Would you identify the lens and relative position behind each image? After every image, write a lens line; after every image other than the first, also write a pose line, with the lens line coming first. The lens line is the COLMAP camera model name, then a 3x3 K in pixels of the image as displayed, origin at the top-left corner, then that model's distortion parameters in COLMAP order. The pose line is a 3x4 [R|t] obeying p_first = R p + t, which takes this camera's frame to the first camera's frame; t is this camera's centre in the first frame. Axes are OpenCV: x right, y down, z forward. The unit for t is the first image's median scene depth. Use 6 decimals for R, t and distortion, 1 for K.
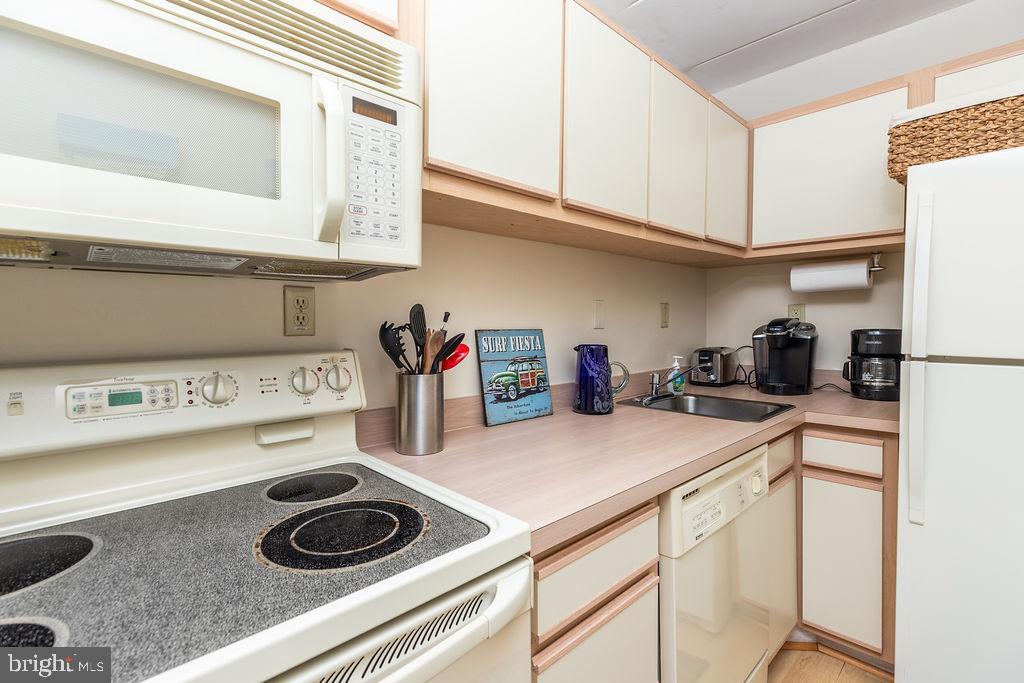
lens RADIAL K [[468.0, 0, 524.1], [0, 468.0, 336.4], [0, 0, 1]] dist [0.000410, 0.000377]
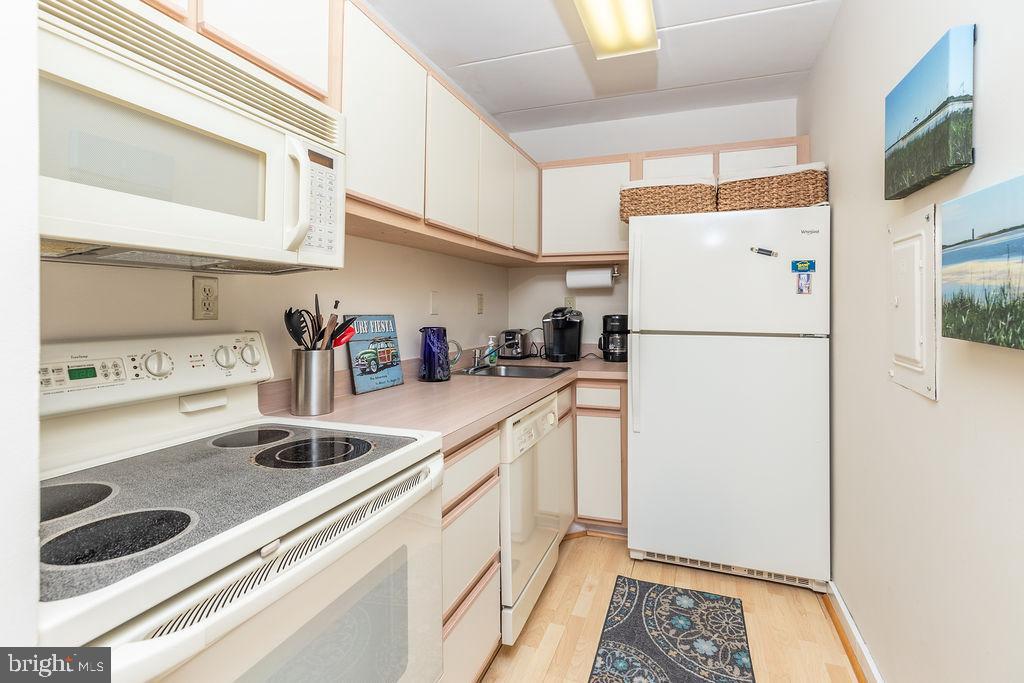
lens RADIAL K [[468.0, 0, 538.1], [0, 468.0, 309.8], [0, 0, 1]] dist [0.000410, 0.000377]
pose [[0.890917, 0.003930, 0.454150, -0.215131], [0.009991, 0.999551, -0.028249, 0.011528], [-0.454057, 0.029705, 0.890477, -0.312257]]
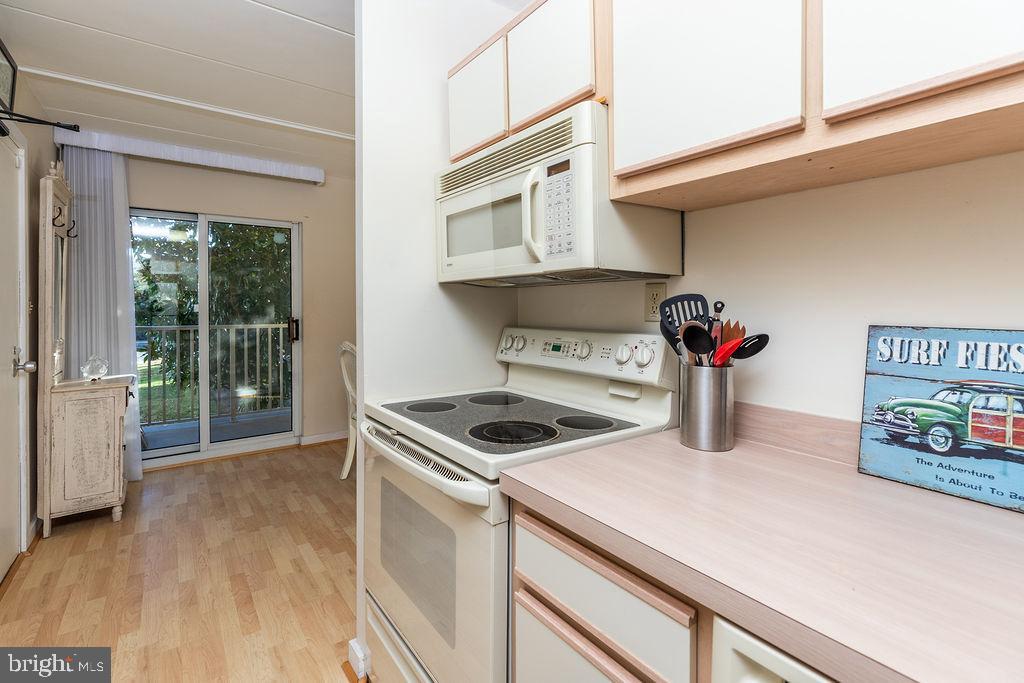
lens RADIAL K [[468.0, 0, 488.7], [0, 468.0, 311.7], [0, 0, 1]] dist [0.000410, 0.000377]
pose [[-0.168330, 0.011199, -0.985667, 0.674167], [-0.034266, 0.999265, 0.017205, -0.027208], [0.985135, 0.036671, -0.167822, 0.601820]]
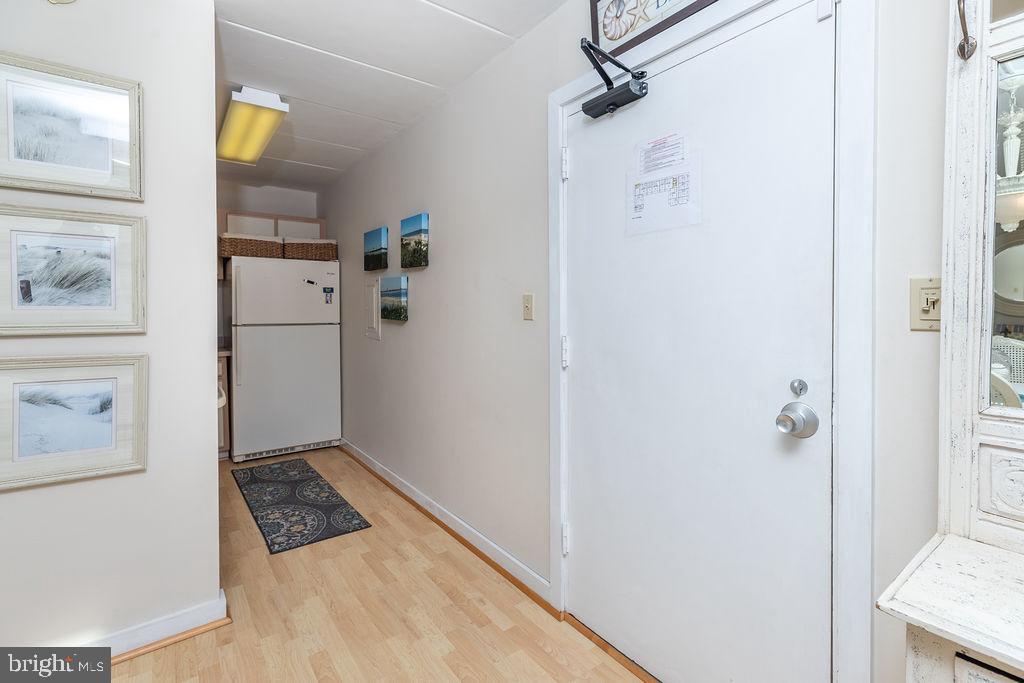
lens RADIAL K [[468.0, 0, 515.5], [0, 468.0, 313.1], [0, 0, 1]] dist [0.000410, 0.000377]
pose [[0.111469, -0.010715, 0.993710, -1.696457], [0.035395, 0.999350, 0.006806, 0.013335], [-0.993137, 0.034414, 0.111776, -0.930207]]
